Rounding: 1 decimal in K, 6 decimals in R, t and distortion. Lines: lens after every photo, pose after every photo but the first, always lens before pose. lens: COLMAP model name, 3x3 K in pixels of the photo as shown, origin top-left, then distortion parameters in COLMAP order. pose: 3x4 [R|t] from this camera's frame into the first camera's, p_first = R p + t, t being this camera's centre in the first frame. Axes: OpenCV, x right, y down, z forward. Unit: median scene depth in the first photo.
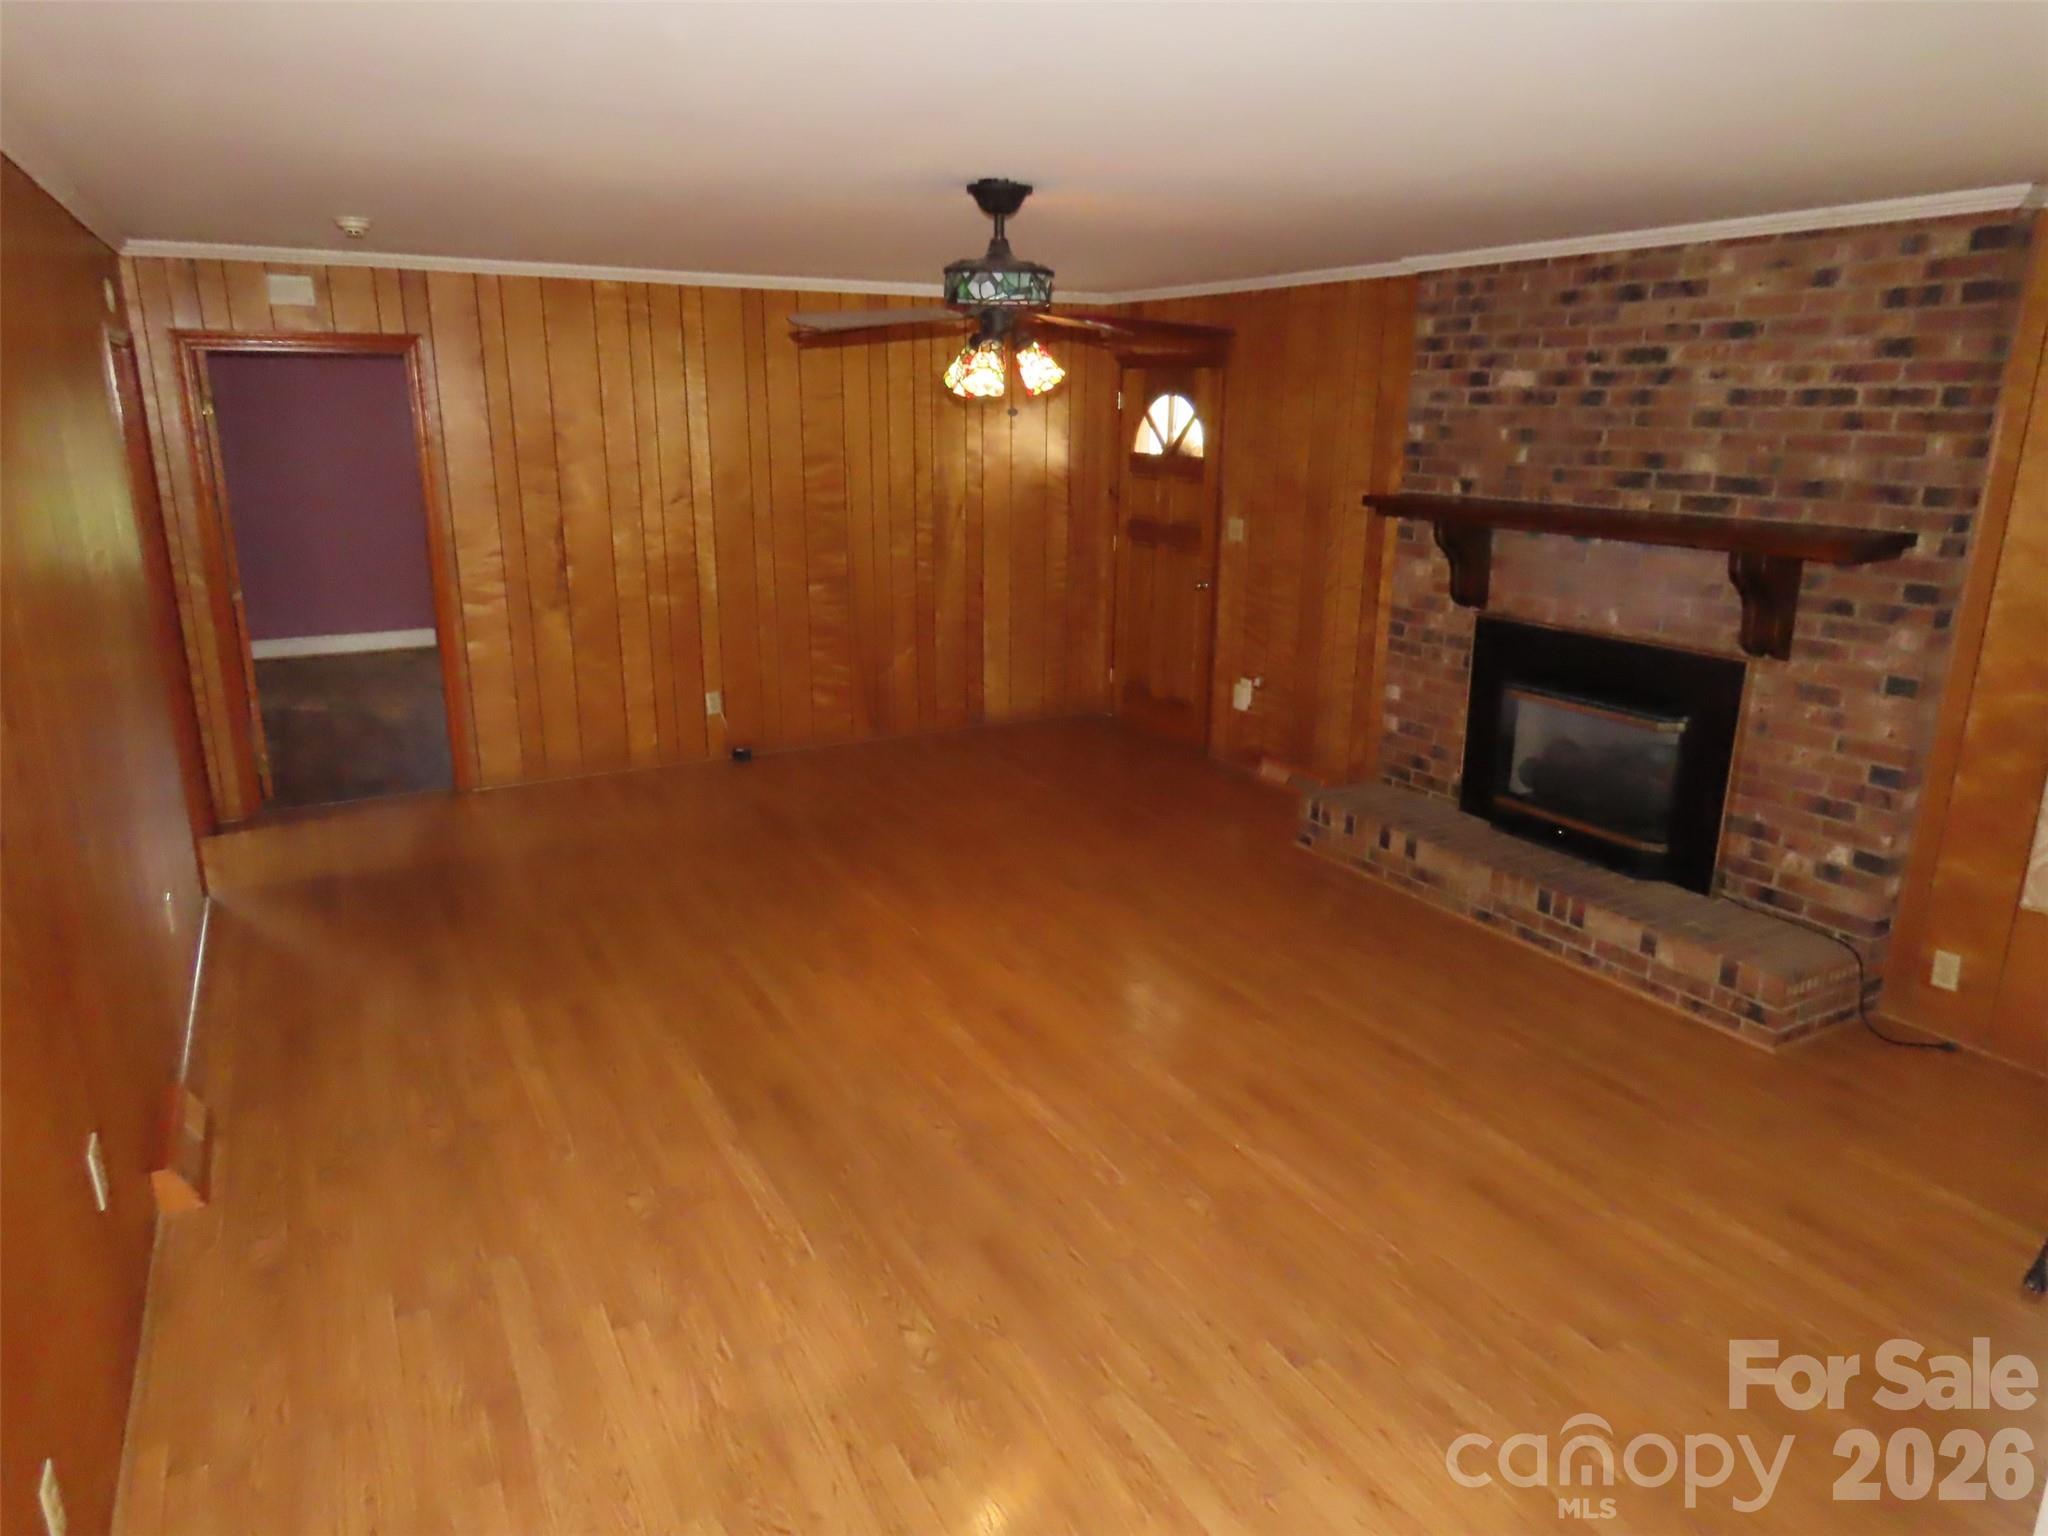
lens RADIAL K [[1292.8, 0, 1007.7], [0, 1292.8, 766.6], [0, 0, 1]] dist [-0.020816, 0.006866]
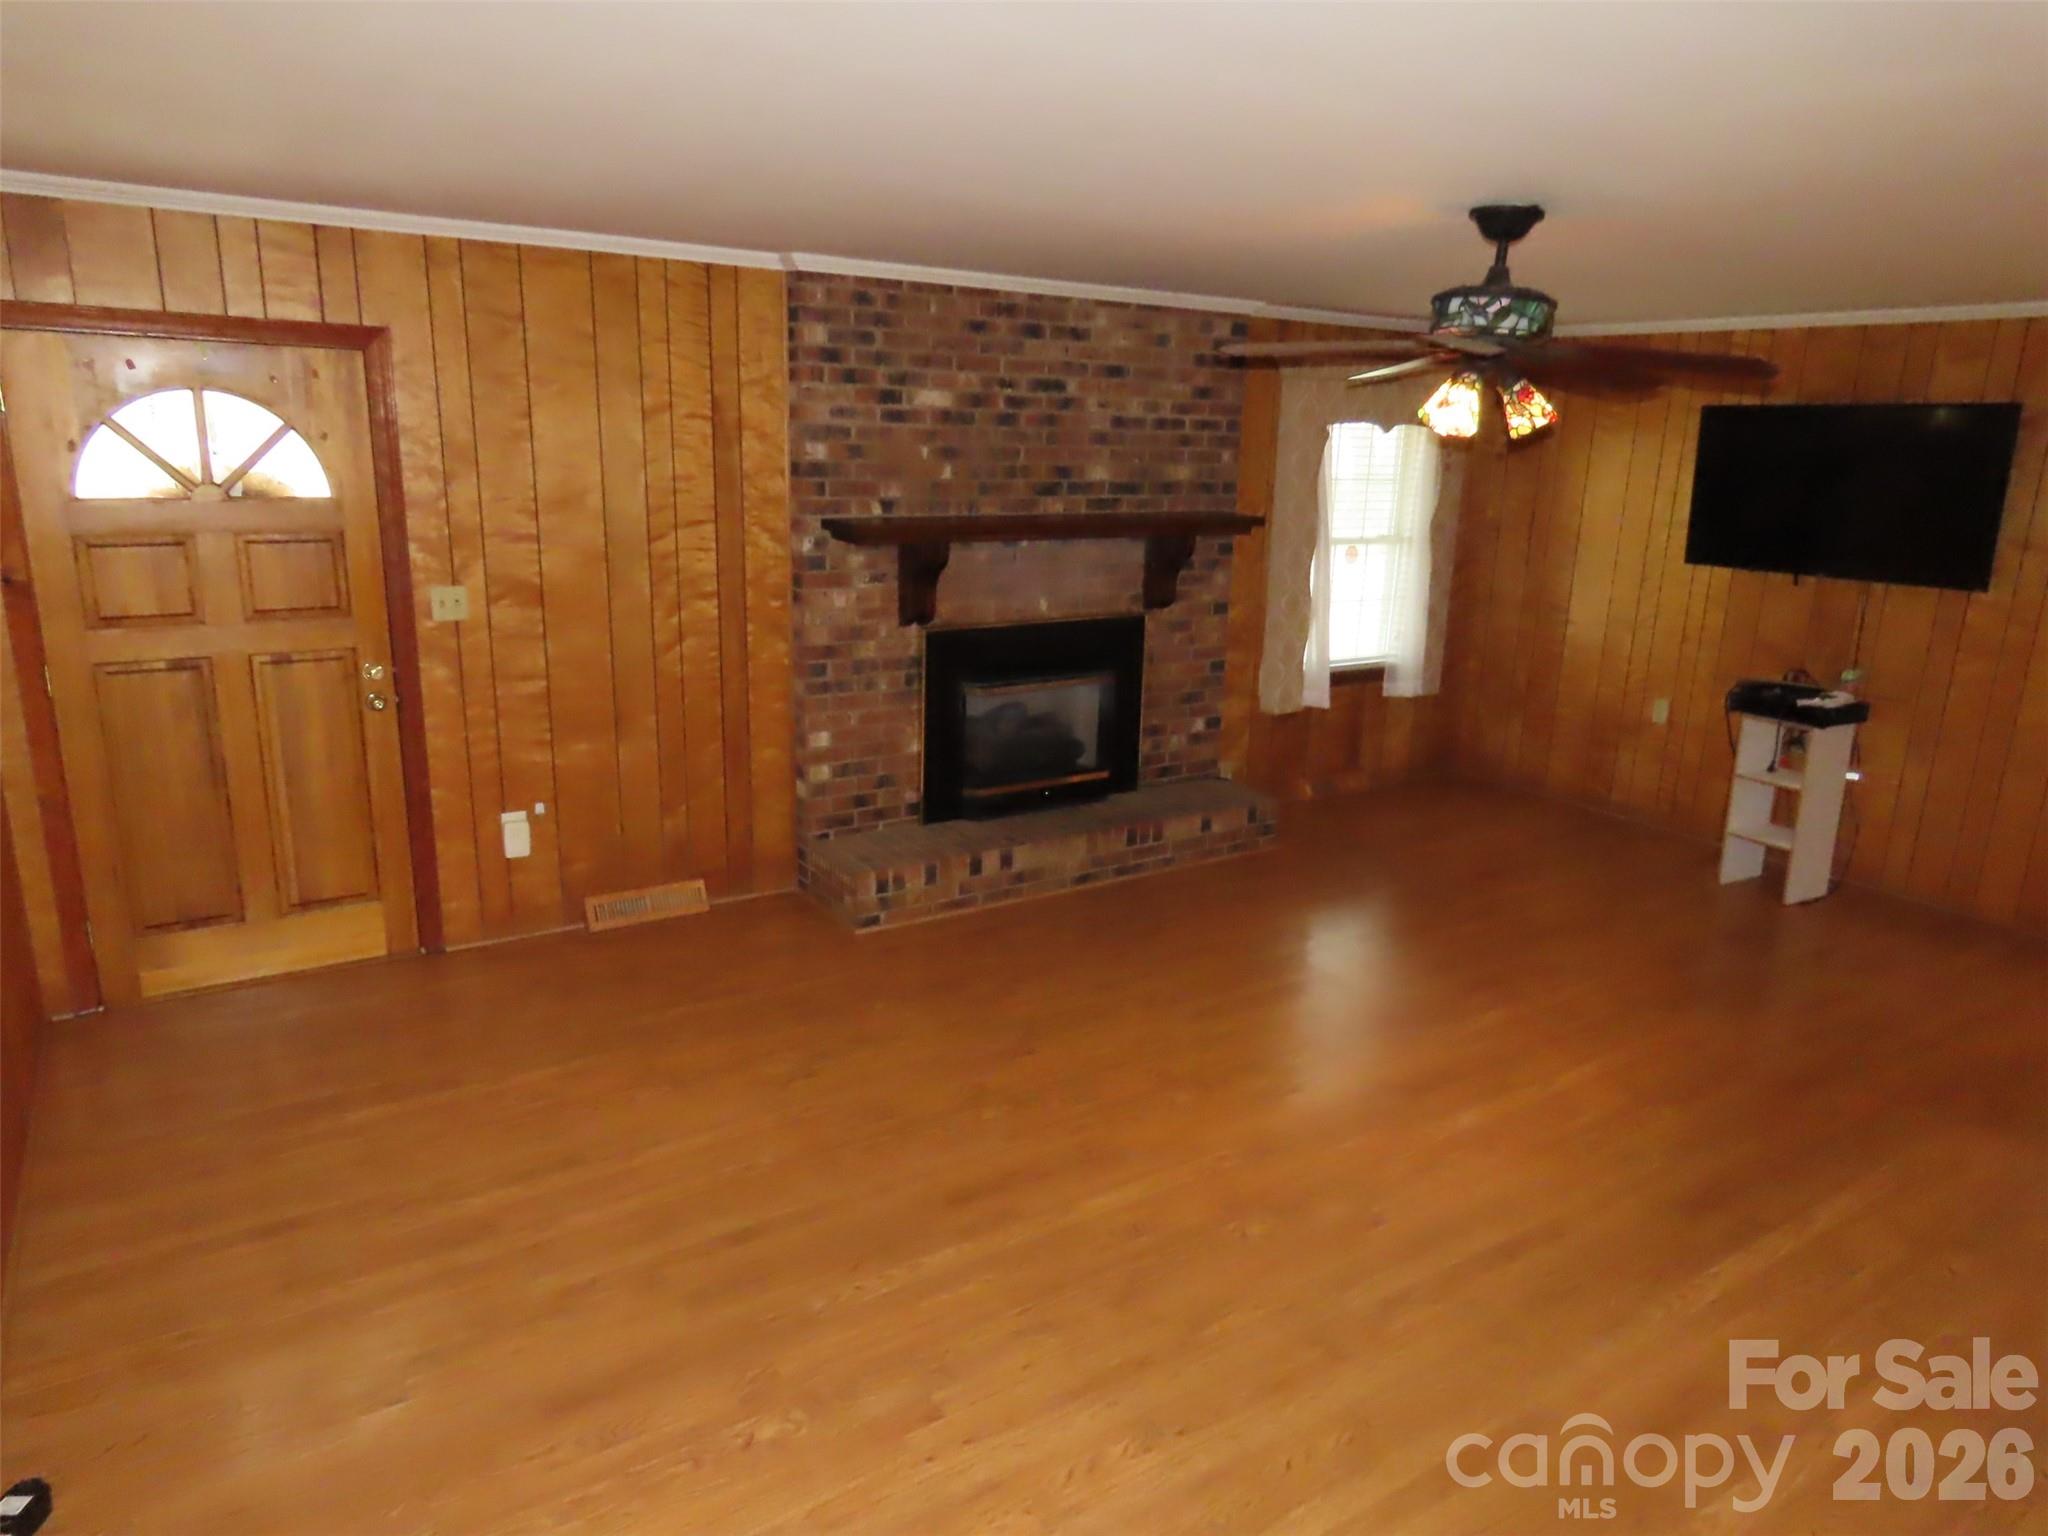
lens RADIAL K [[1292.8, 0, 1009.6], [0, 1292.8, 767.8], [0, 0, 1]] dist [-0.020816, 0.006866]
pose [[-0.077237, -0.254892, 0.963880, -0.729150], [0.245243, 0.932207, 0.266168, -0.307355], [-0.966380, 0.256943, -0.009490, 1.104419]]
